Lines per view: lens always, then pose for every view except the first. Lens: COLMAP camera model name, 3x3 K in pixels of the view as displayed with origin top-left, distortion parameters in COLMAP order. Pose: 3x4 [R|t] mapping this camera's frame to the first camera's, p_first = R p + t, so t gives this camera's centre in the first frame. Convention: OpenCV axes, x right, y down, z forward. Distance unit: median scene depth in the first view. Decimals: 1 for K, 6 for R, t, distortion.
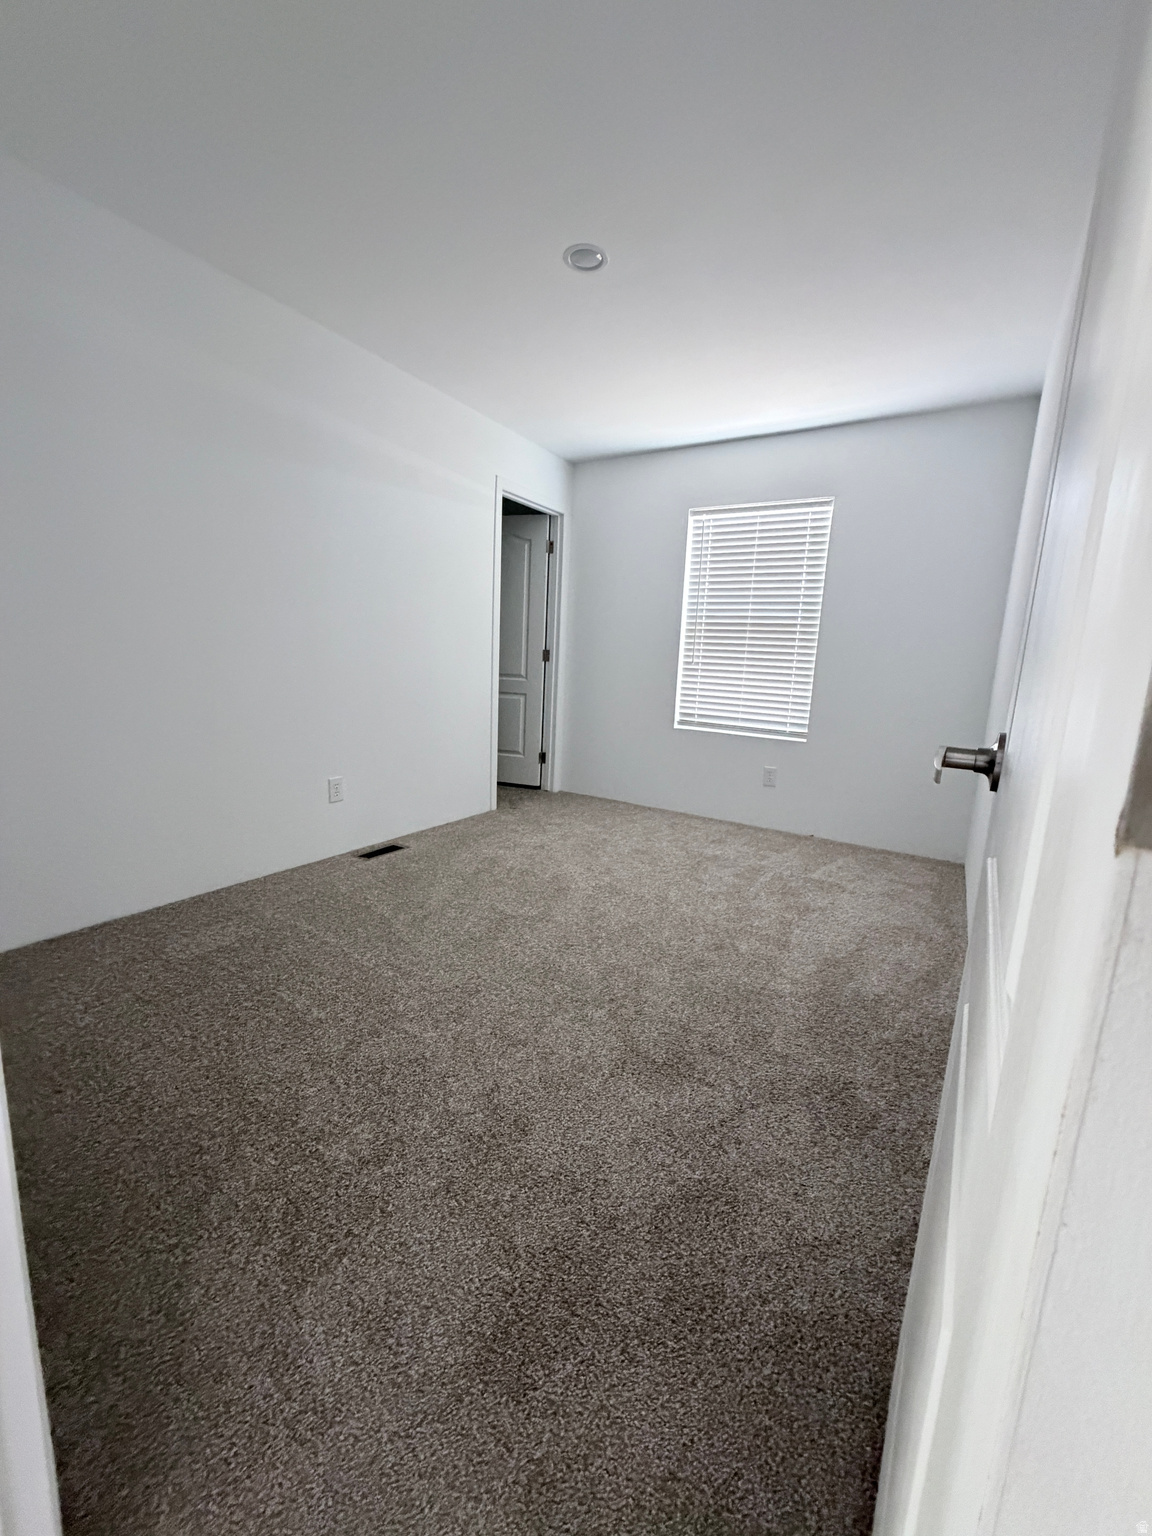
lens RADIAL K [[612.8, 0, 576.8], [0, 612.8, 765.4], [0, 0, 1]] dist [-0.000537, 0.000070]
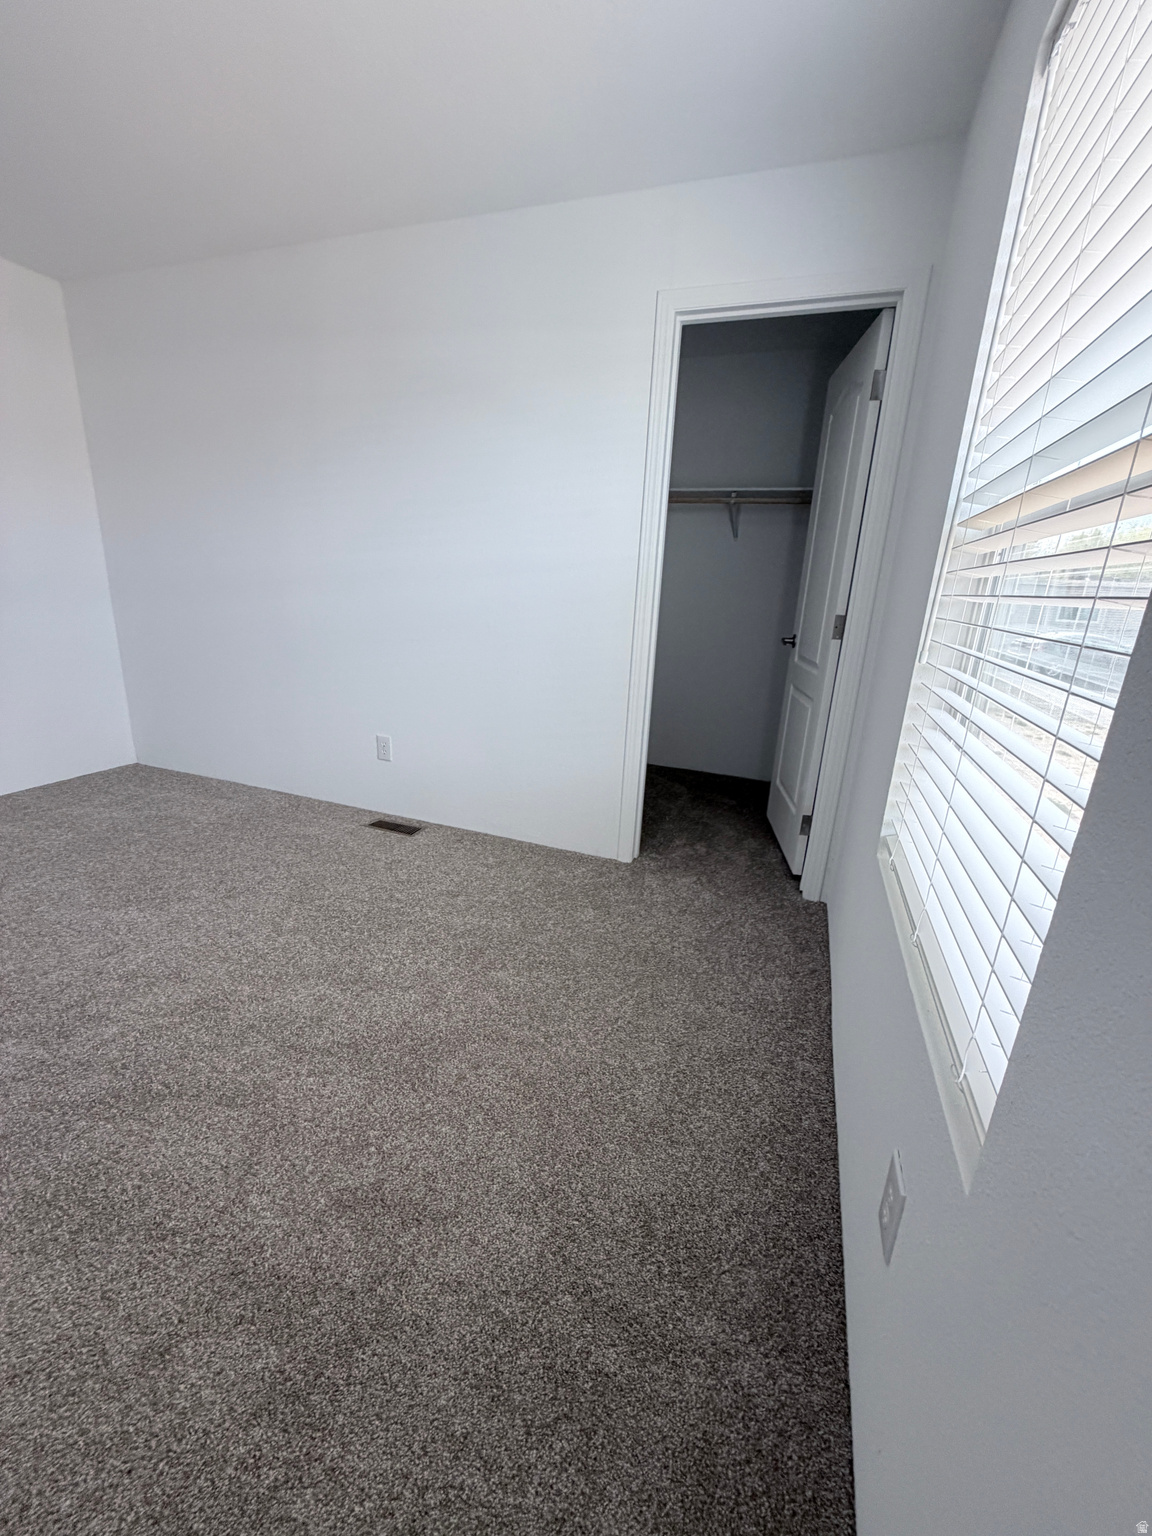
lens RADIAL K [[612.8, 0, 576.5], [0, 612.8, 762.7], [0, 0, 1]] dist [-0.000537, 0.000070]
pose [[0.222477, 0.246232, -0.943331, 0.562455], [-0.221478, 0.955048, 0.197057, -0.185452], [0.949448, 0.165086, 0.267011, 0.980491]]
